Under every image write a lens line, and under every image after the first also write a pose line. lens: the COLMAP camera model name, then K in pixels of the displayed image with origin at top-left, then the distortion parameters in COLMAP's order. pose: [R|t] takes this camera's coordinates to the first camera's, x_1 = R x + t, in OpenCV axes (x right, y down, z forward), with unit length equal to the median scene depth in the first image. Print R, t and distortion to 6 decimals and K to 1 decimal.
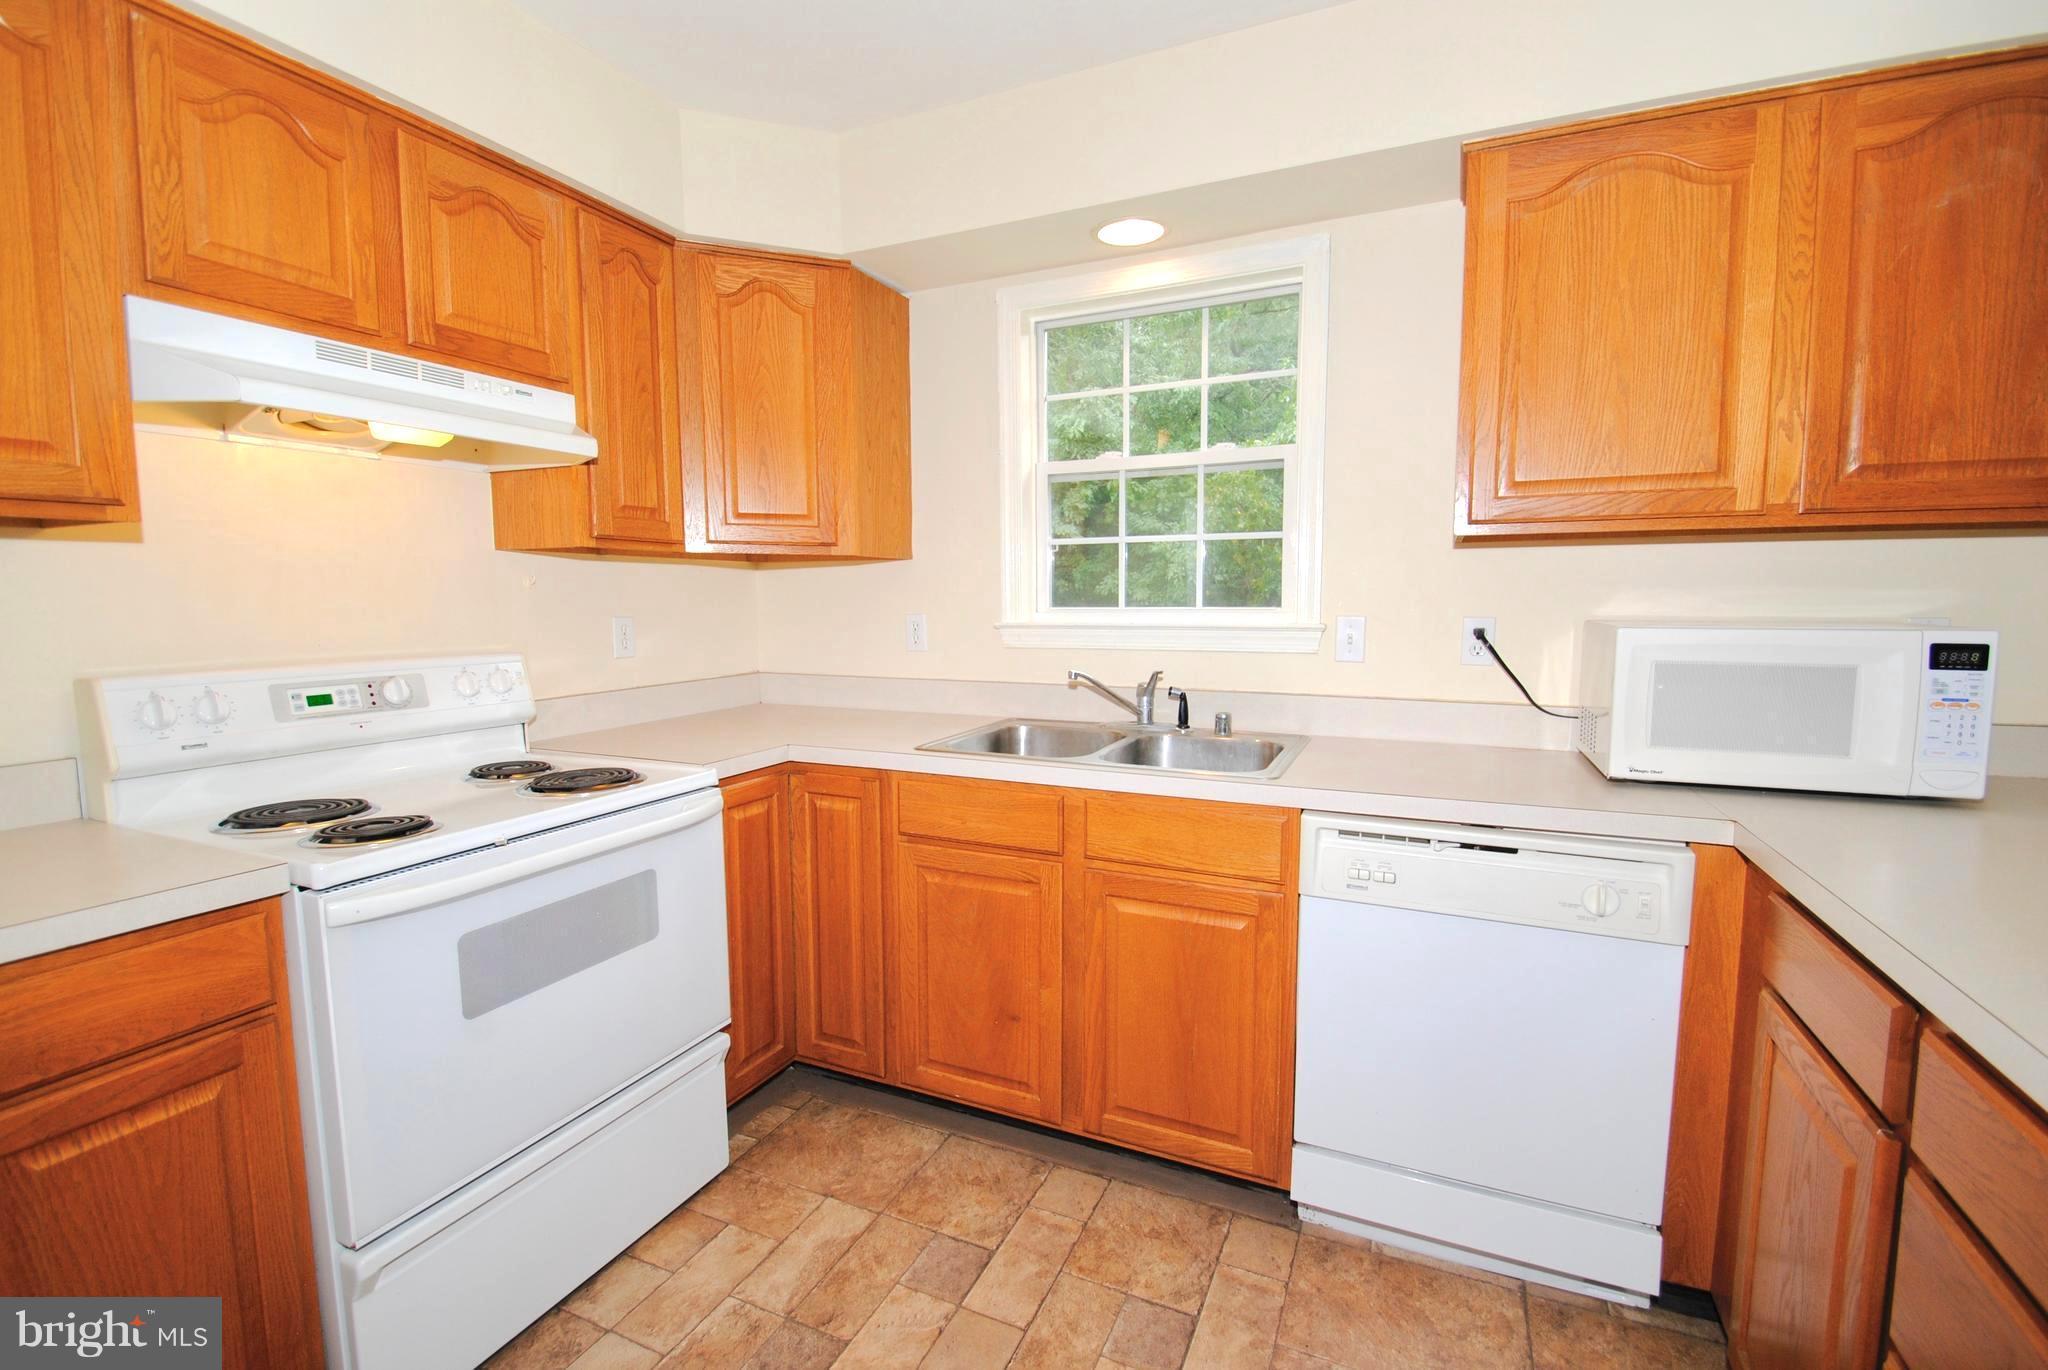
lens RADIAL K [[923.8, 0, 1026.8], [0, 923.8, 693.4], [0, 0, 1]] dist [0.014563, -0.020833]
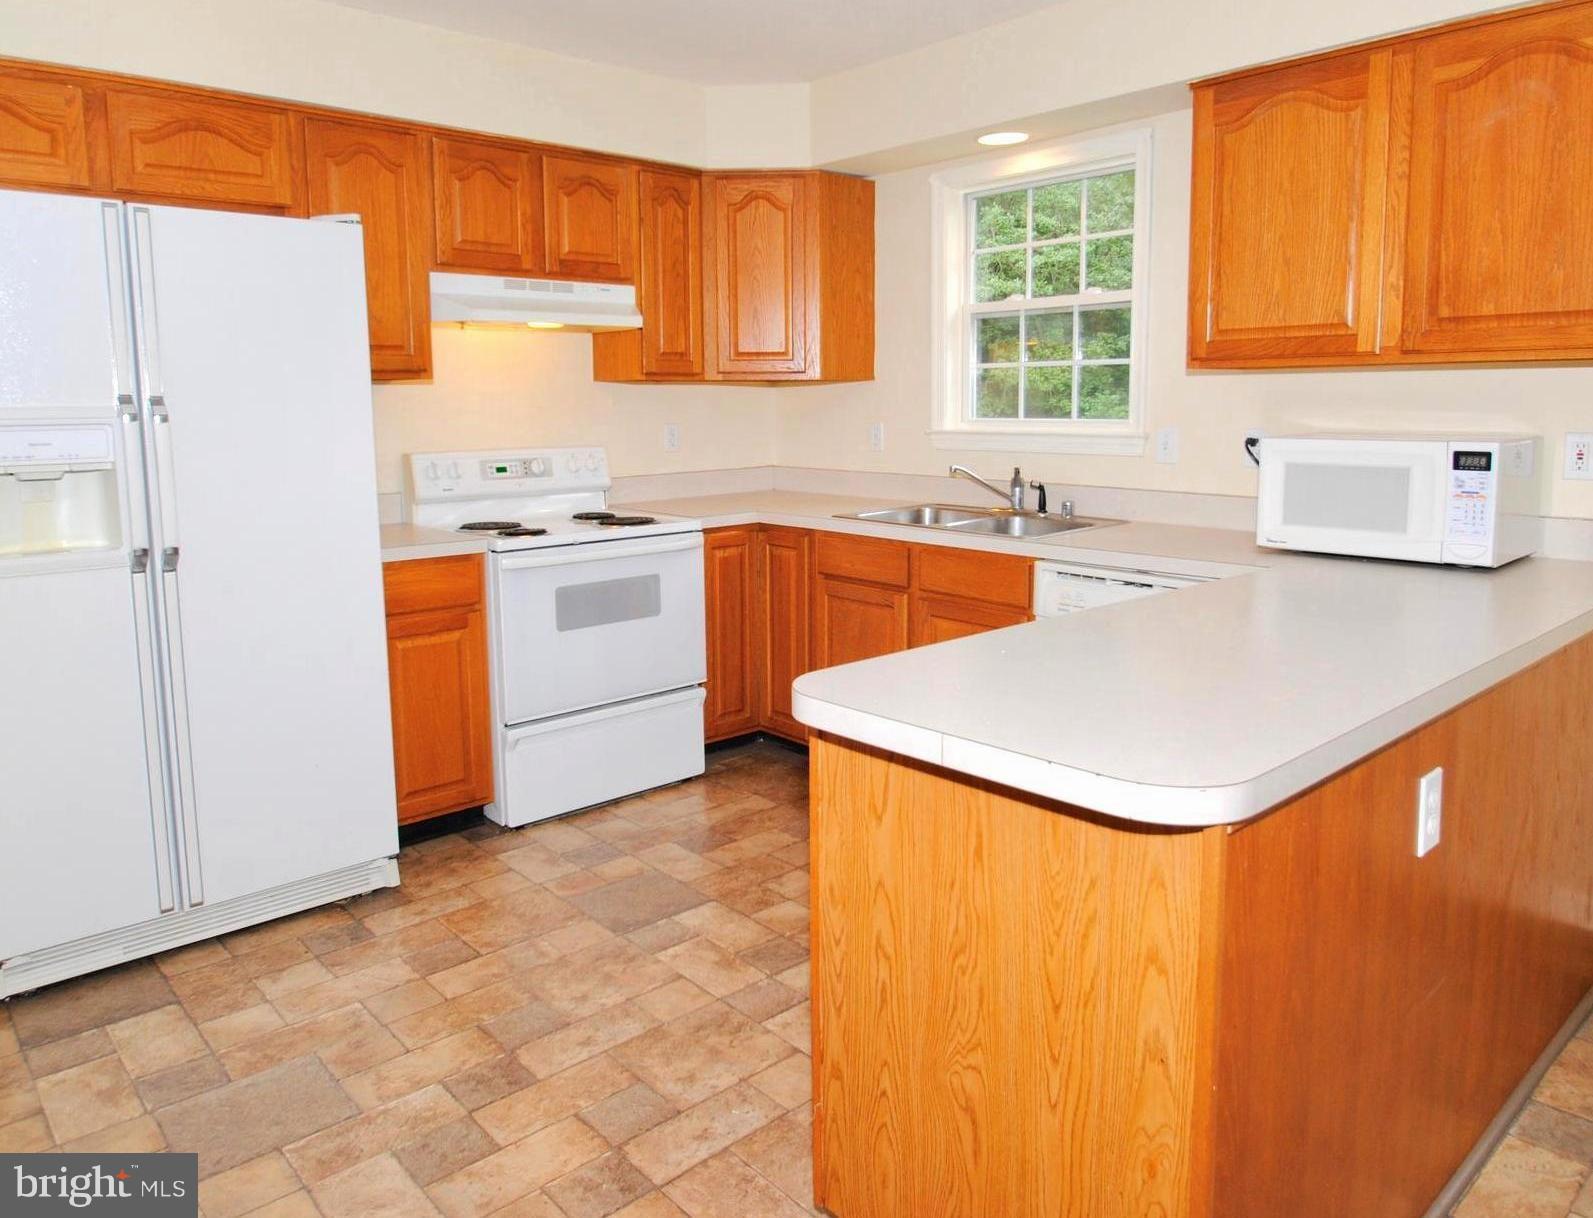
lens RADIAL K [[1324.6, 0, 796.5], [0, 1324.6, 609.0], [0, 0, 1]] dist [-0.033322, -0.003183]
pose [[0.906660, 0.064065, -0.416970, 0.781316], [-0.039185, 0.996918, 0.067967, 0.072999], [0.420039, -0.045284, 0.906376, -1.018008]]
